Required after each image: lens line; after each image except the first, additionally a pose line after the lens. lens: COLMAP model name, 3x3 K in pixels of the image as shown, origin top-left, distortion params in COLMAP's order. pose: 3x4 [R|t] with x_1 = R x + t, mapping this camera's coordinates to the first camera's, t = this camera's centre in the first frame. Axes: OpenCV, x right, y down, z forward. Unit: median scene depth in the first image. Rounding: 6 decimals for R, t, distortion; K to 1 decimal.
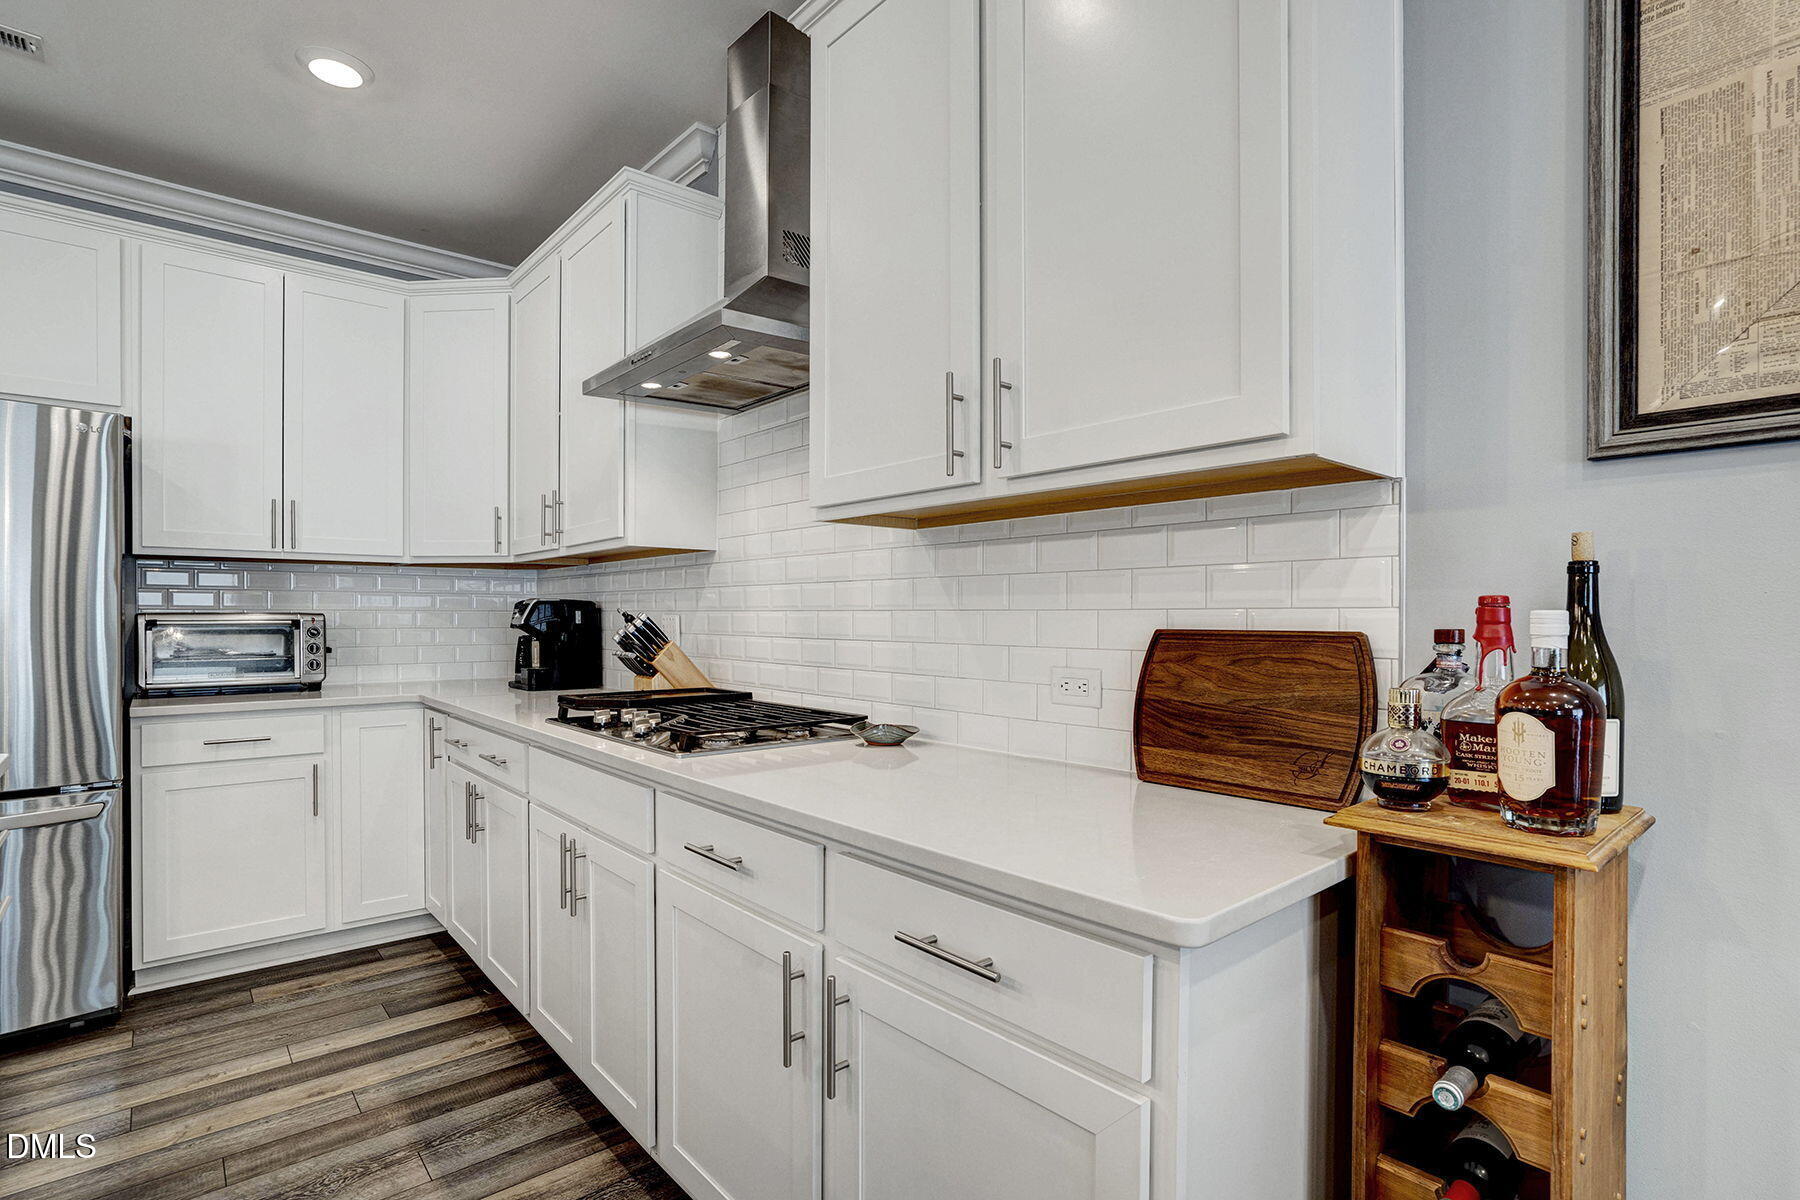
lens RADIAL K [[866.1, 0, 890.2], [0, 866.1, 620.8], [0, 0, 1]] dist [-0.033320, 0.013233]
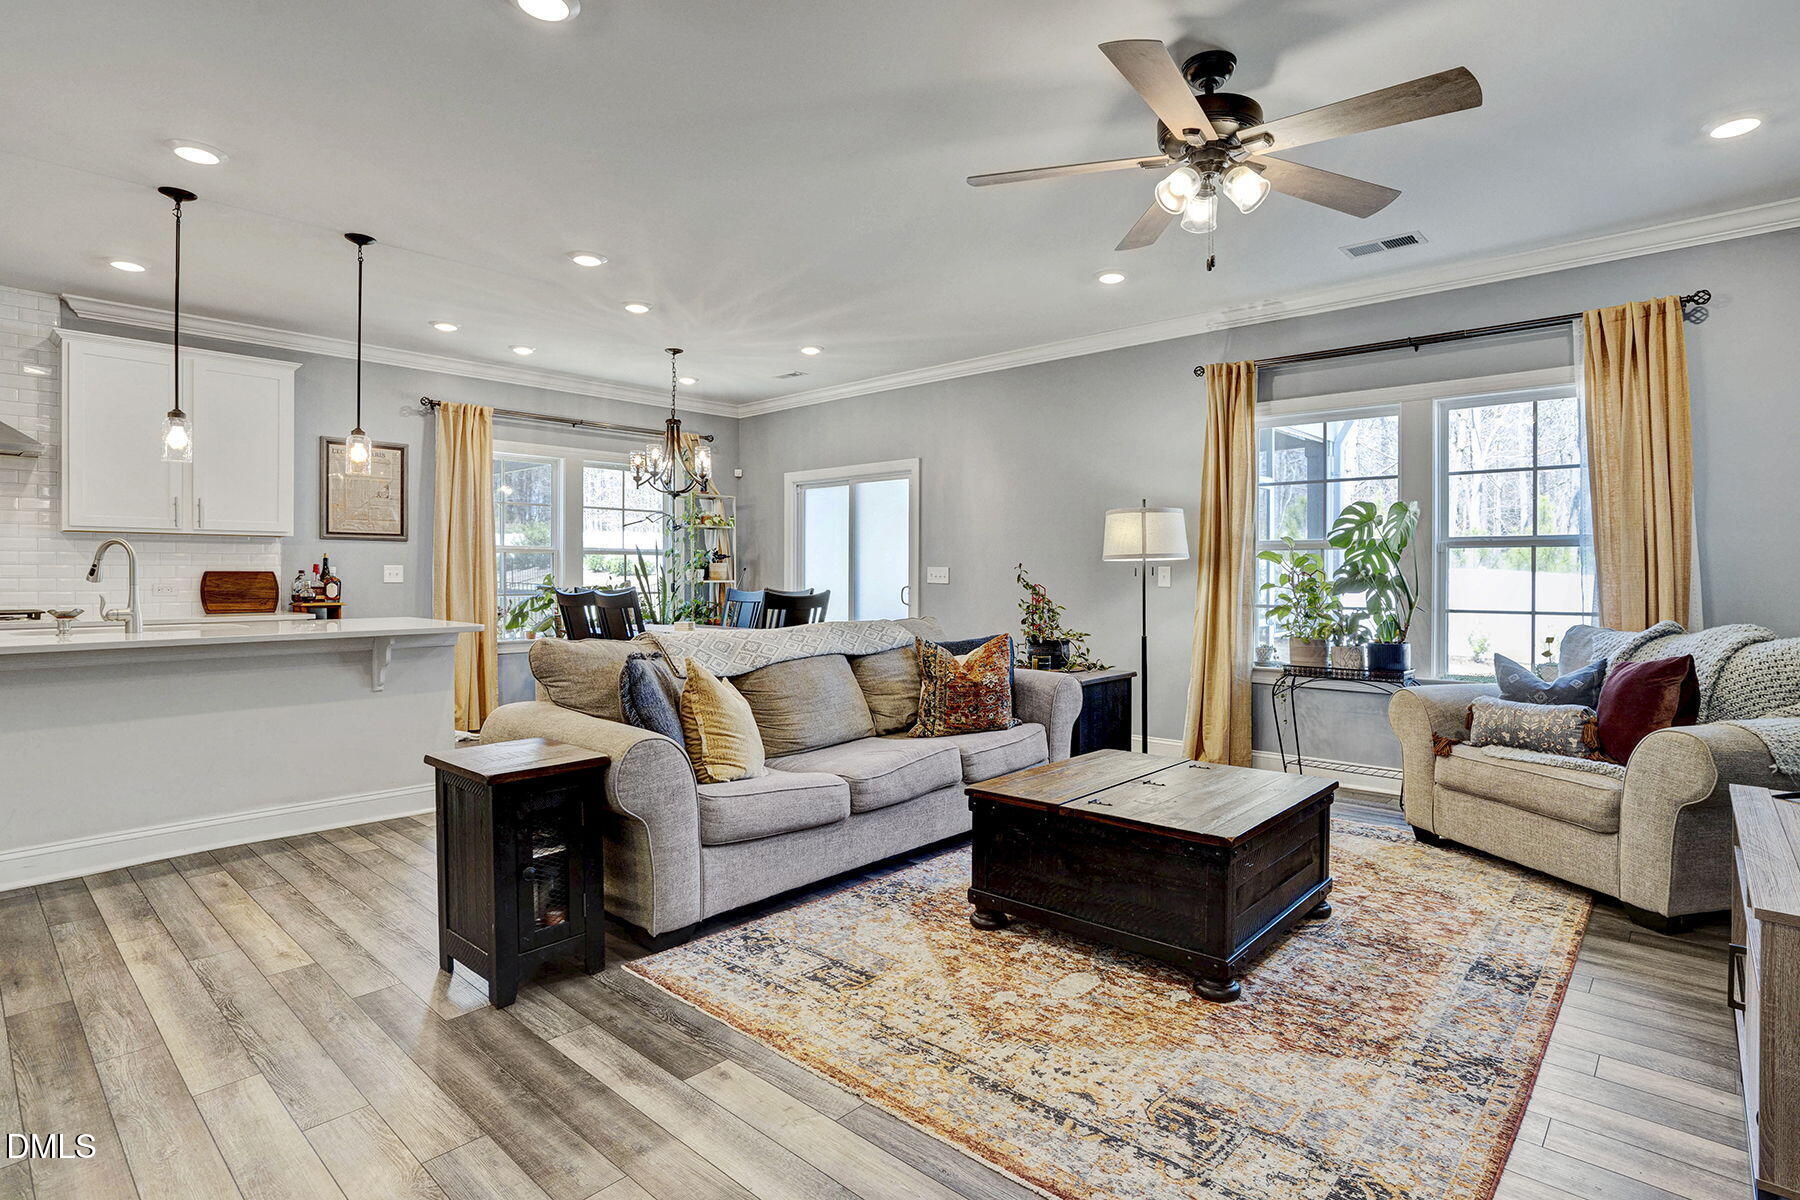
lens RADIAL K [[898.3, 0, 963.6], [0, 898.3, 610.2], [0, 0, 1]] dist [-0.029392, 0.001007]
pose [[-0.151226, -0.046728, 0.987394, -3.014343], [0.000219, 0.998880, 0.047305, 0.000596], [-0.988499, 0.007370, -0.151046, -1.225711]]
